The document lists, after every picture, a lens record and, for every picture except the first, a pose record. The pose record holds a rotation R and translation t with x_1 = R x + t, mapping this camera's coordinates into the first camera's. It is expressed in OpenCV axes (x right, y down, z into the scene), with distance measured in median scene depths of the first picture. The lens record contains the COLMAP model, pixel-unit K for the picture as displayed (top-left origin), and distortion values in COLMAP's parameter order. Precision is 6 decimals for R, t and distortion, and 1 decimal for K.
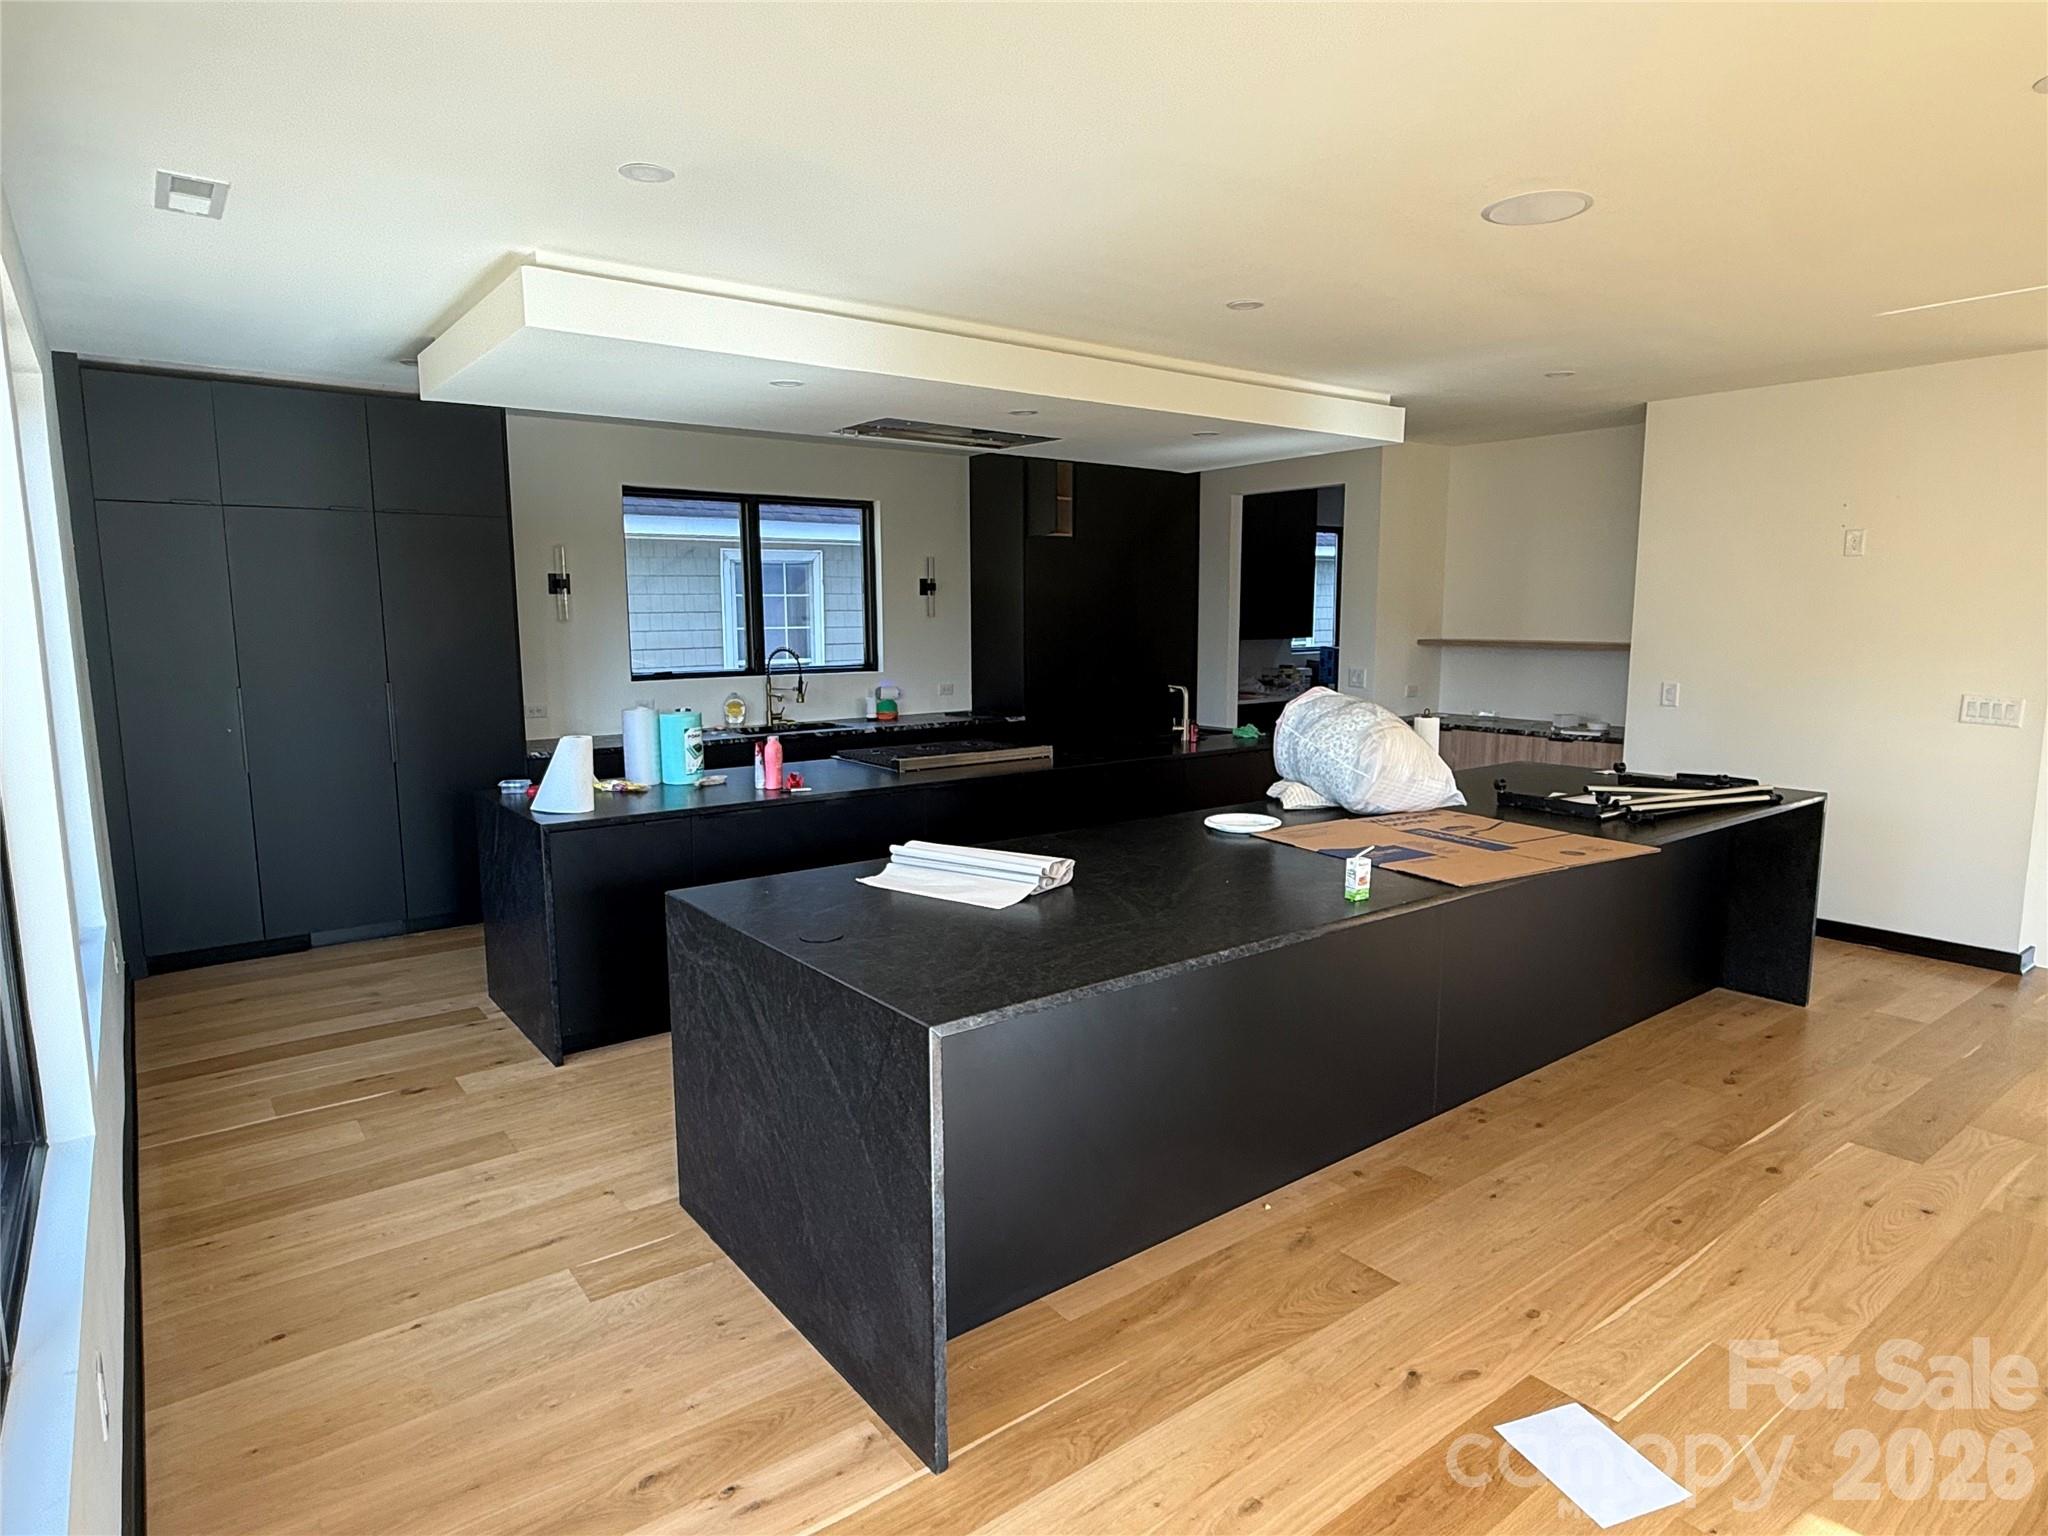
lens RADIAL K [[1168.0, 0, 1015.1], [0, 1168.0, 757.5], [0, 0, 1]] dist [-0.002223, -0.000624]
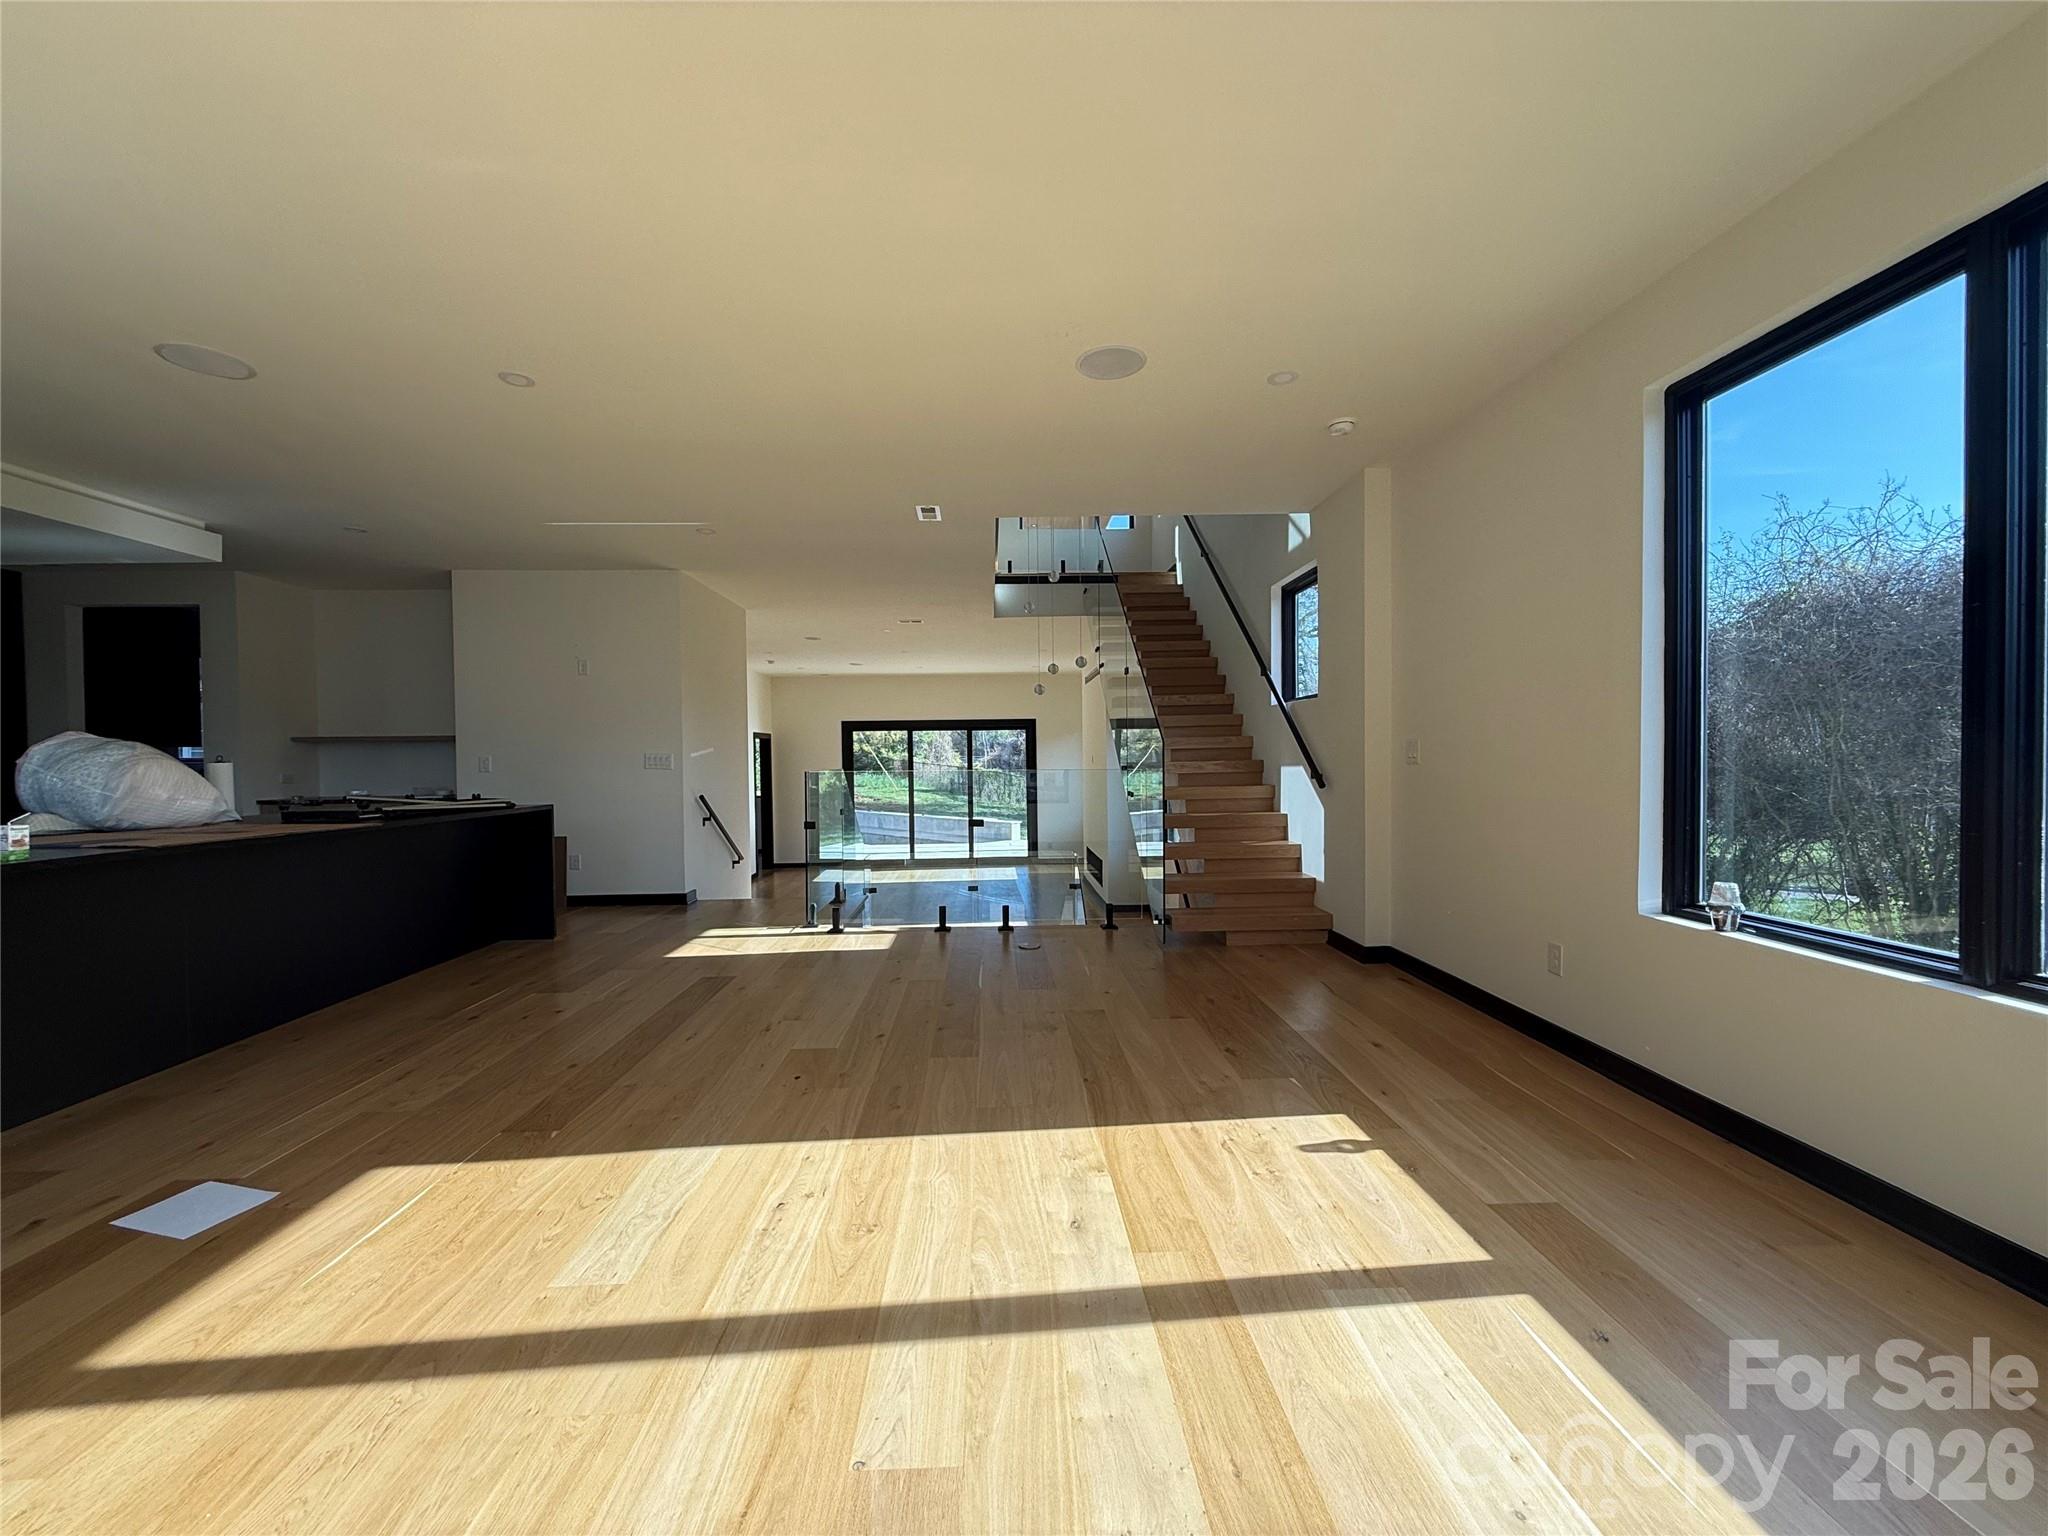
lens RADIAL K [[818.5, 0, 1024.0], [0, 818.5, 762.6], [0, 0, 1]] dist [-0.001071, 0.000508]
pose [[0.571035, -0.009461, 0.820871, 0.108471], [0.116658, 0.990721, -0.069733, 0.111057], [-0.812595, 0.135581, 0.566840, -0.175315]]
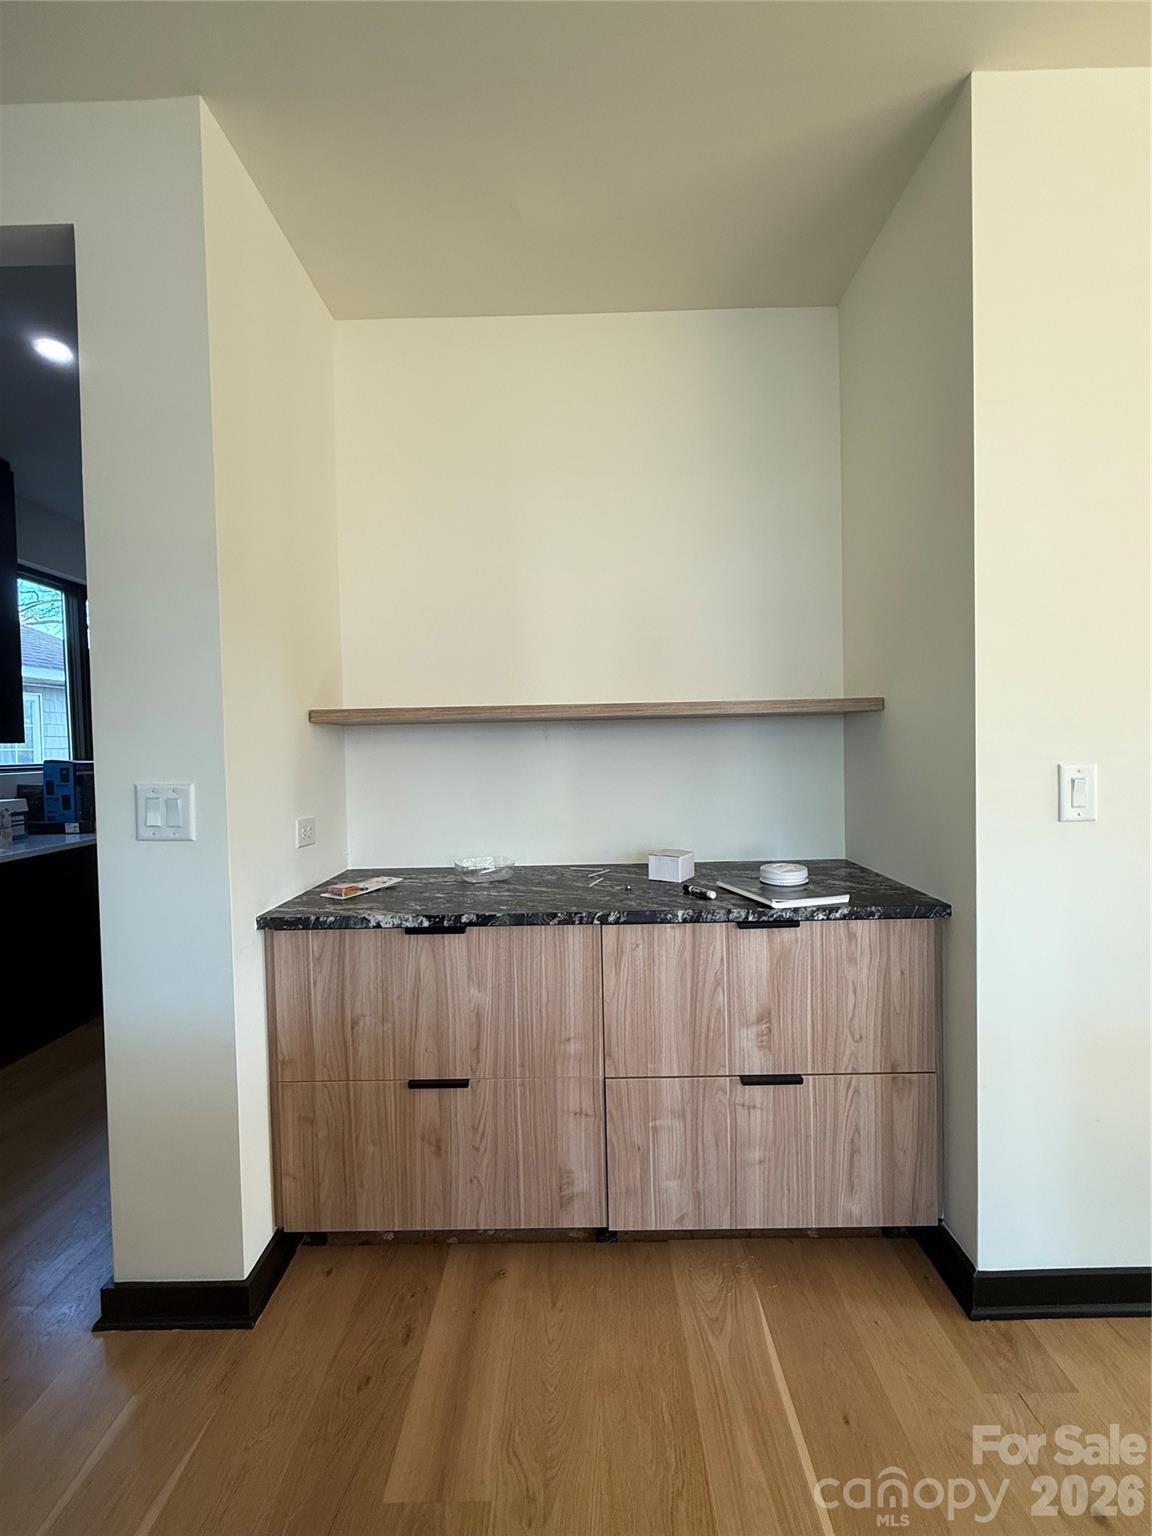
lens RADIAL K [[675.5, 0, 573.5], [0, 675.5, 765.1], [0, 0, 1]] dist [0.000564, 0.000097]
pose [[0.617640, -0.028755, 0.785935, 0.247961], [0.119842, 0.991102, -0.057919, -0.064755], [-0.777277, 0.129961, 0.615590, 0.912447]]
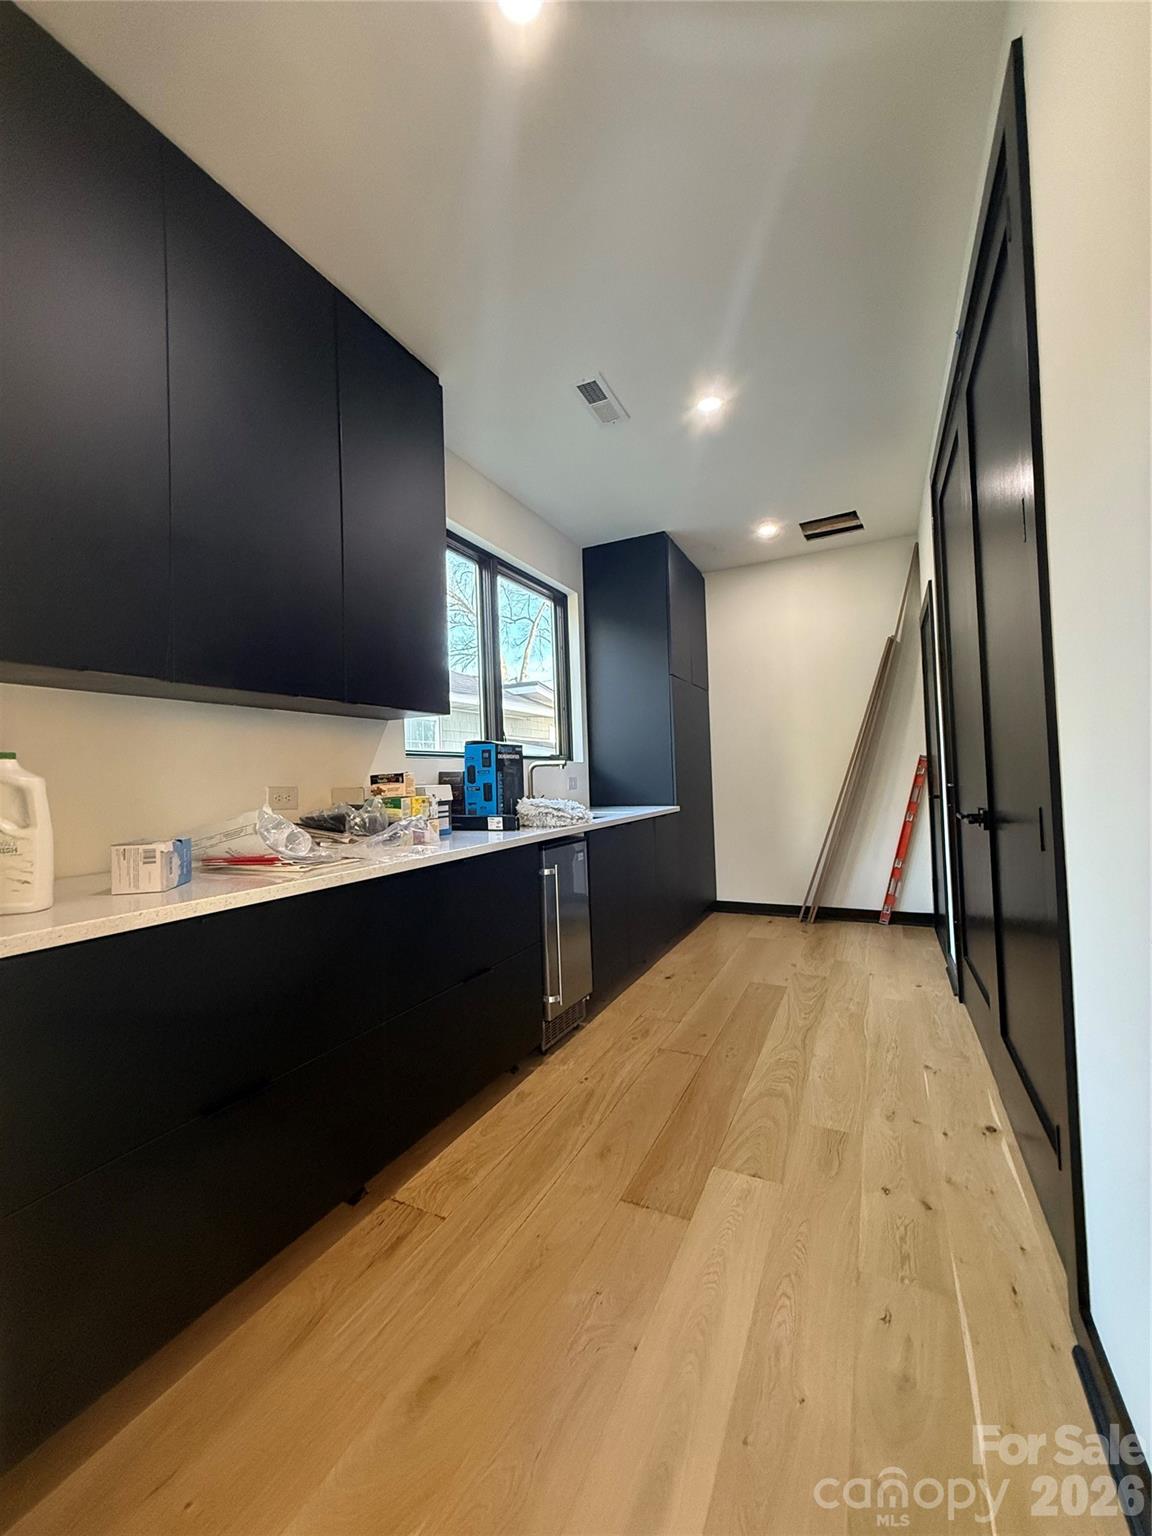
lens RADIAL K [[613.9, 0, 573.3], [0, 613.9, 758.3], [0, 0, 1]] dist [-0.001071, 0.000508]
pose [[0.894630, -0.011159, 0.446668, 0.290455], [0.086188, 0.985223, -0.148012, -0.072472], [-0.438416, 0.170913, 0.882372, 1.170685]]
